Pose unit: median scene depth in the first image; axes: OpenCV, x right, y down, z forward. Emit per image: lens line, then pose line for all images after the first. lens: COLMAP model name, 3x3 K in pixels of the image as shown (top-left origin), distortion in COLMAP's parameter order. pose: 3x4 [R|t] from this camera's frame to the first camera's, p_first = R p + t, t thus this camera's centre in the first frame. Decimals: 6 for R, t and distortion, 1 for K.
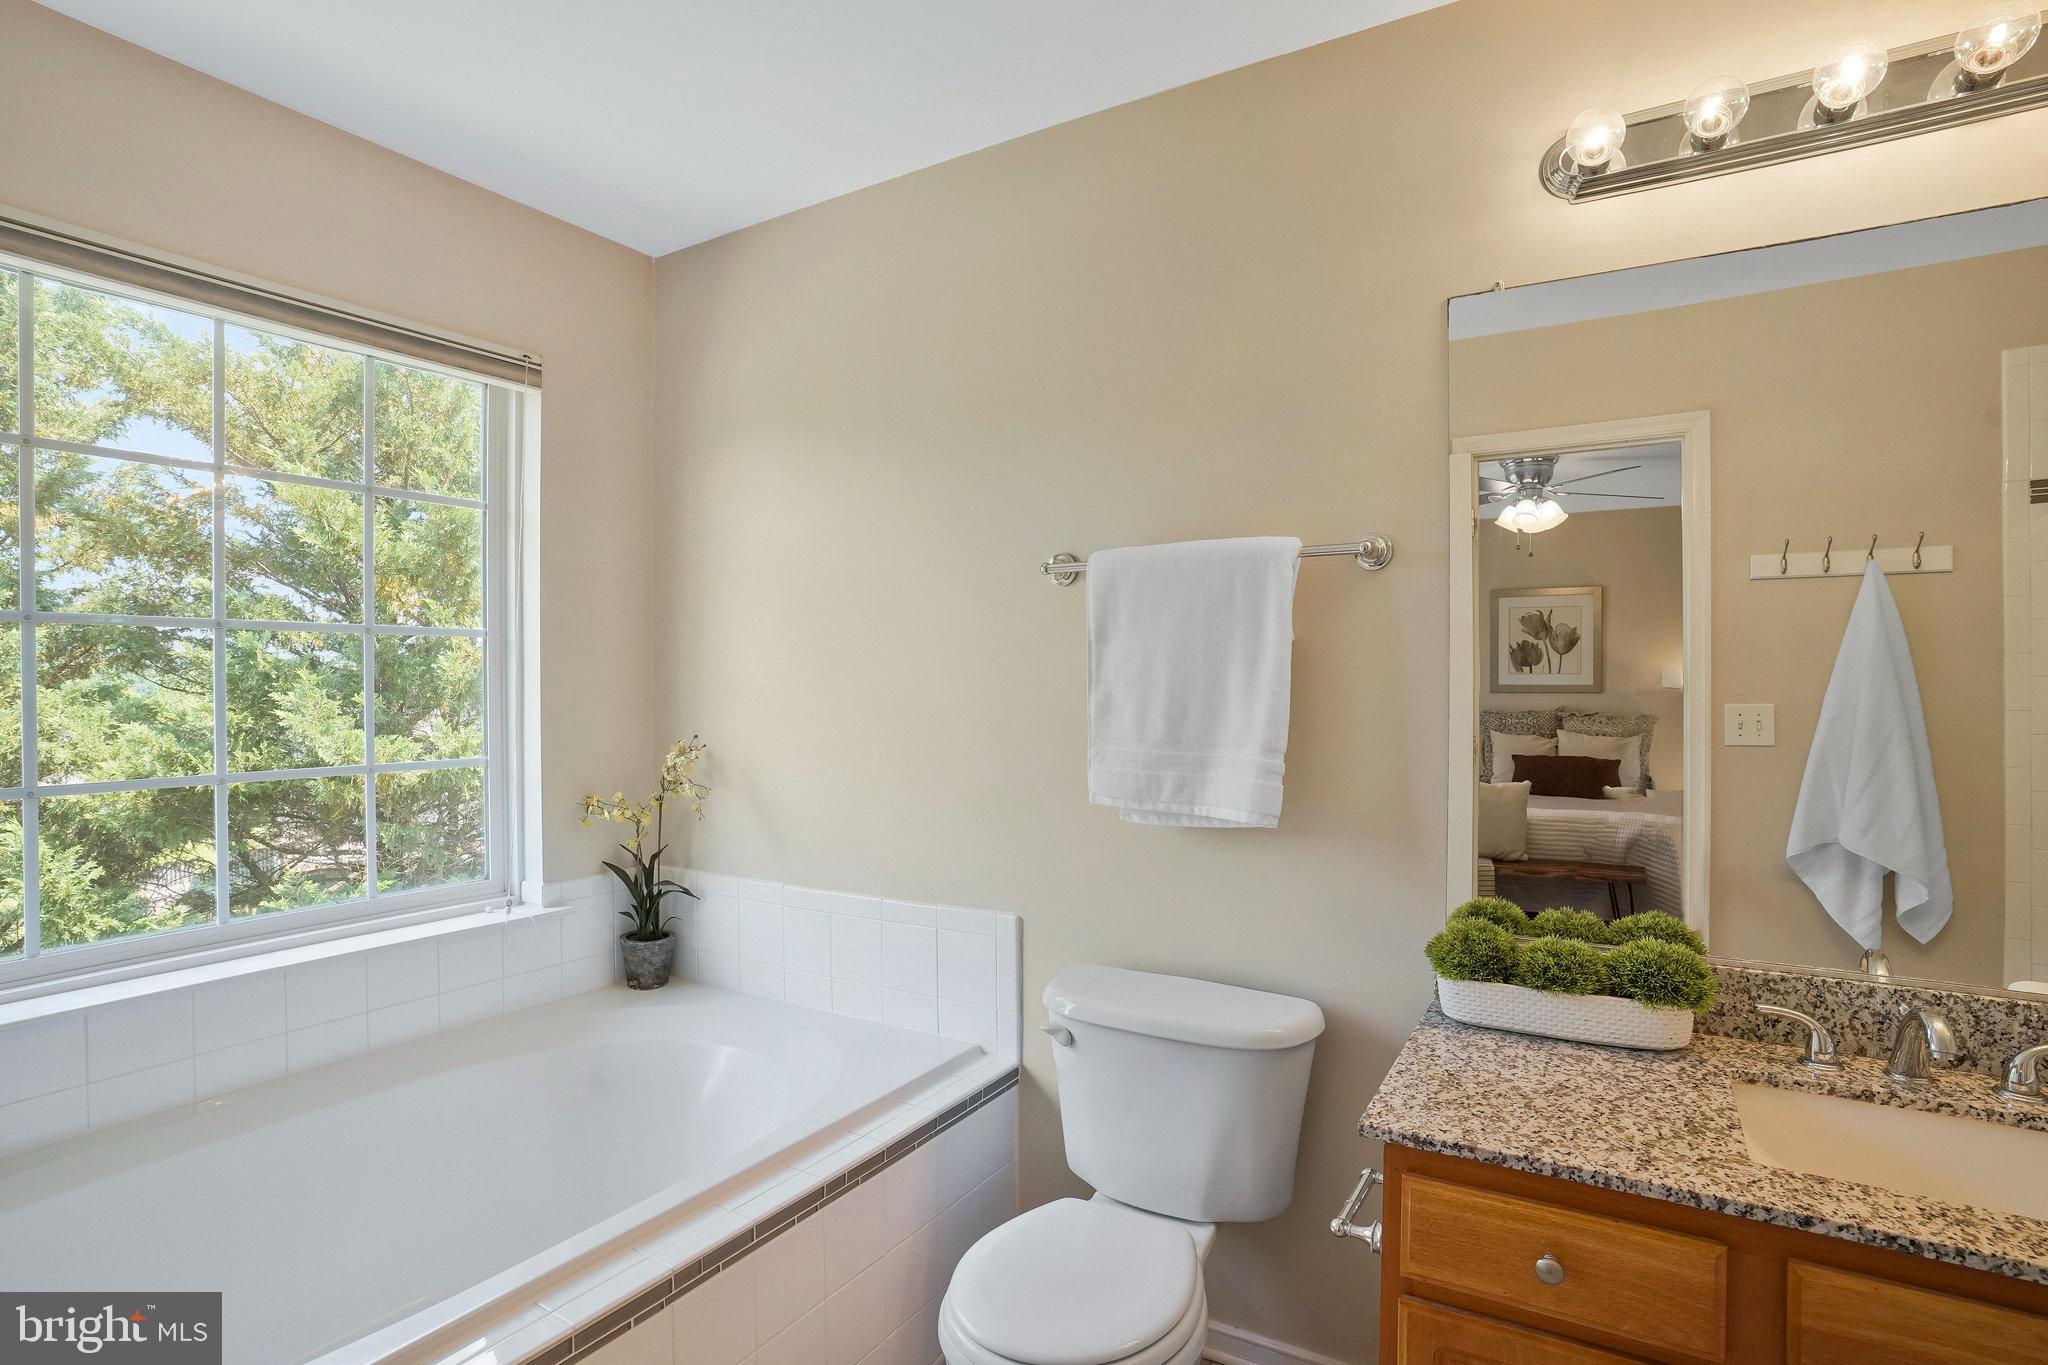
lens RADIAL K [[1005.7, 0, 1017.6], [0, 1005.7, 674.7], [0, 0, 1]] dist [-0.085937, 0.039683]
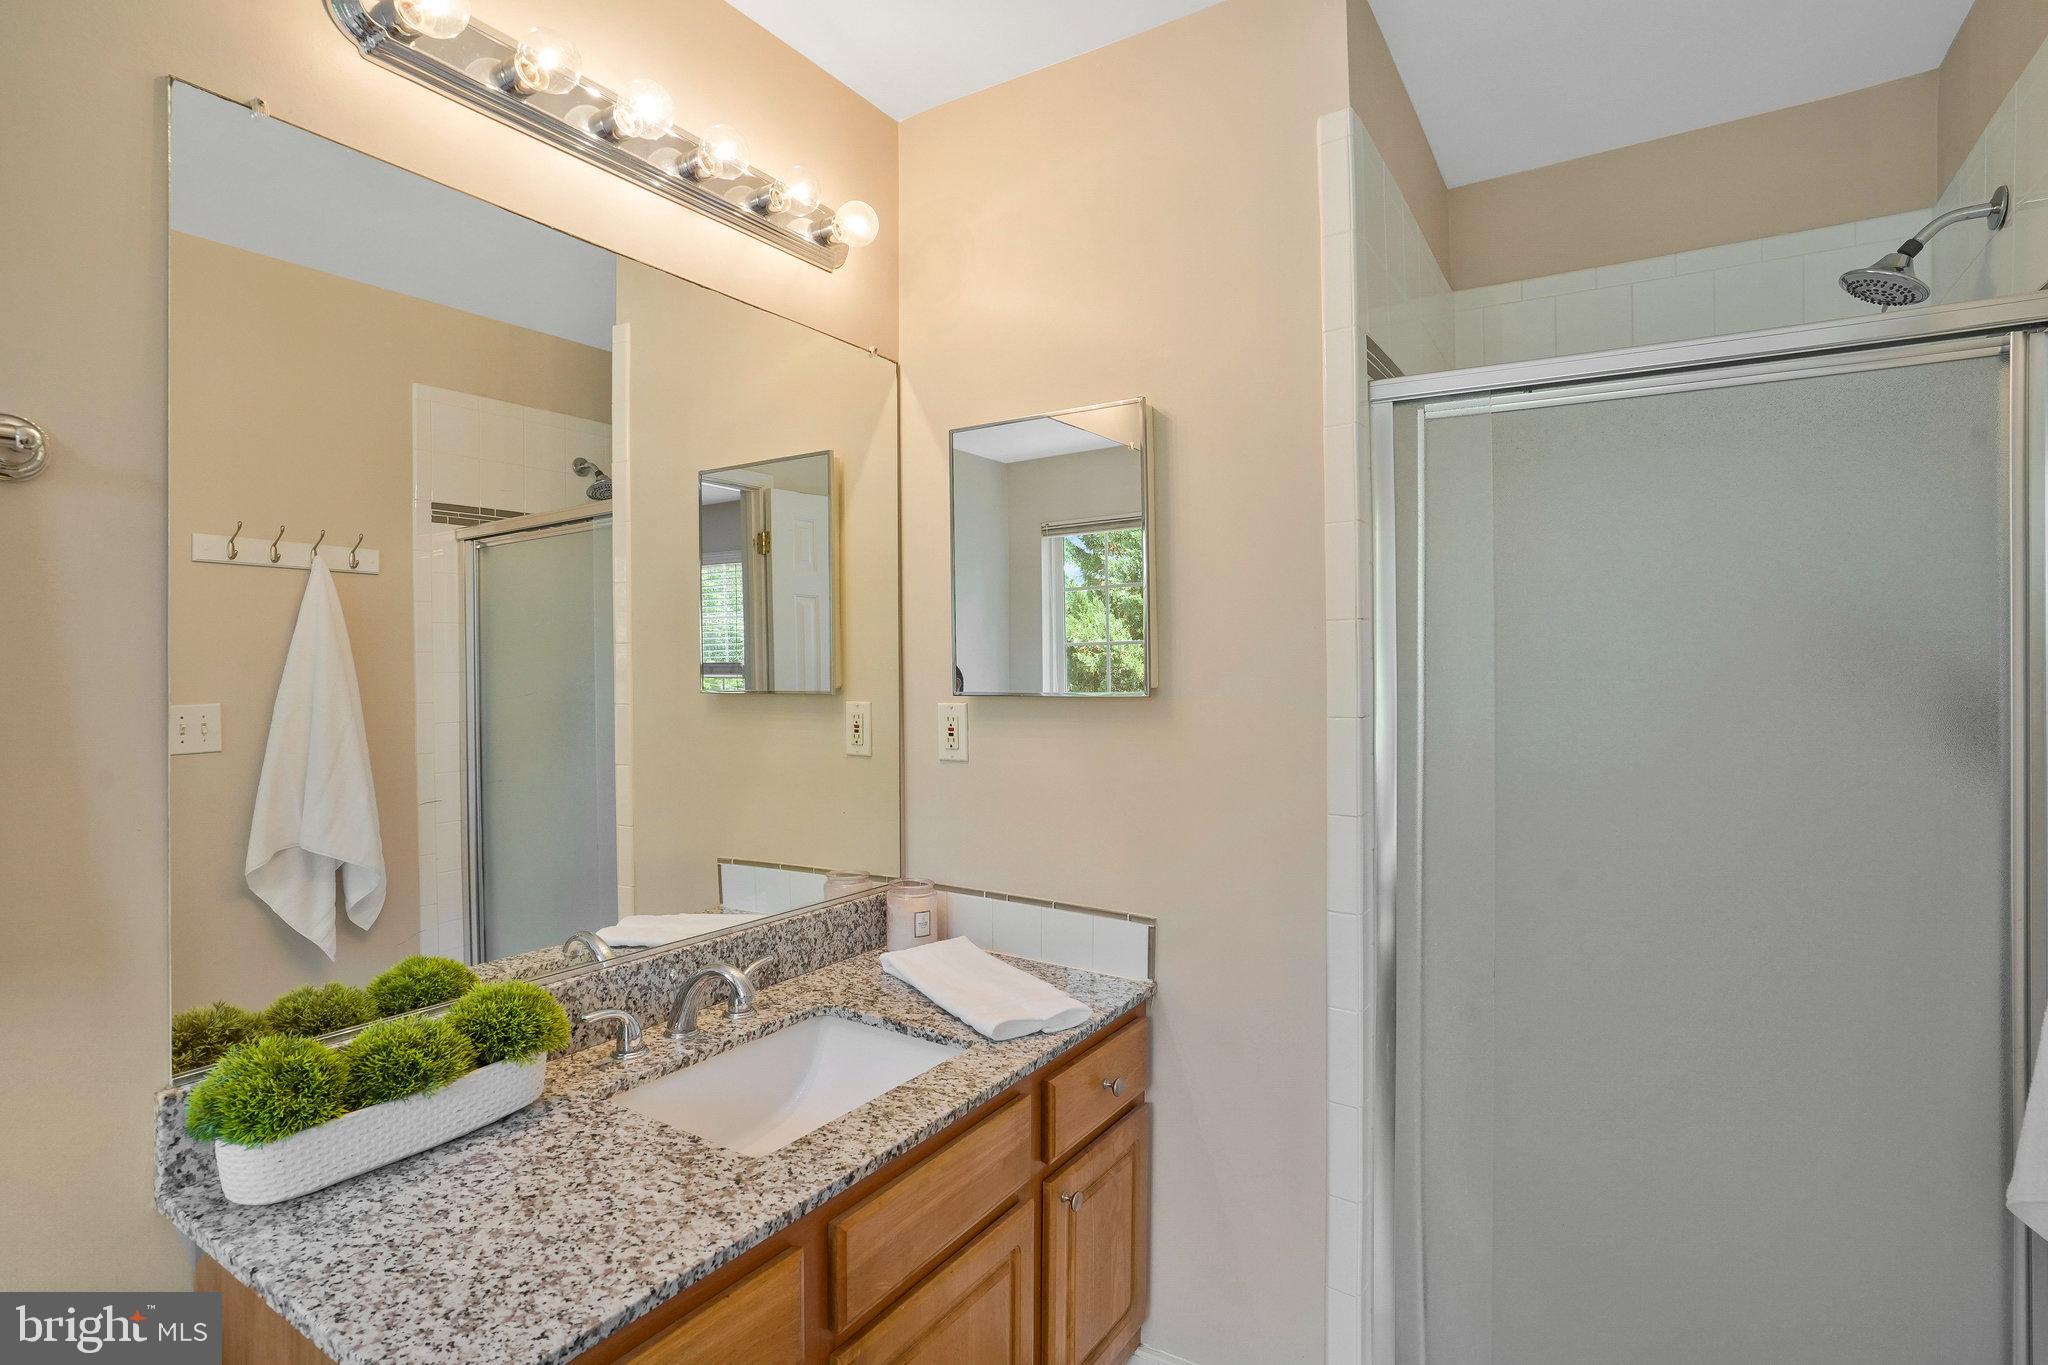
lens RADIAL K [[1005.7, 0, 1017.6], [0, 1005.7, 674.7], [0, 0, 1]] dist [-0.085937, 0.039683]
pose [[0.017325, 0.000730, 0.999850, -0.198138], [-0.003801, 0.999993, -0.000664, 0.002860], [-0.999843, -0.003789, 0.017328, 0.561004]]
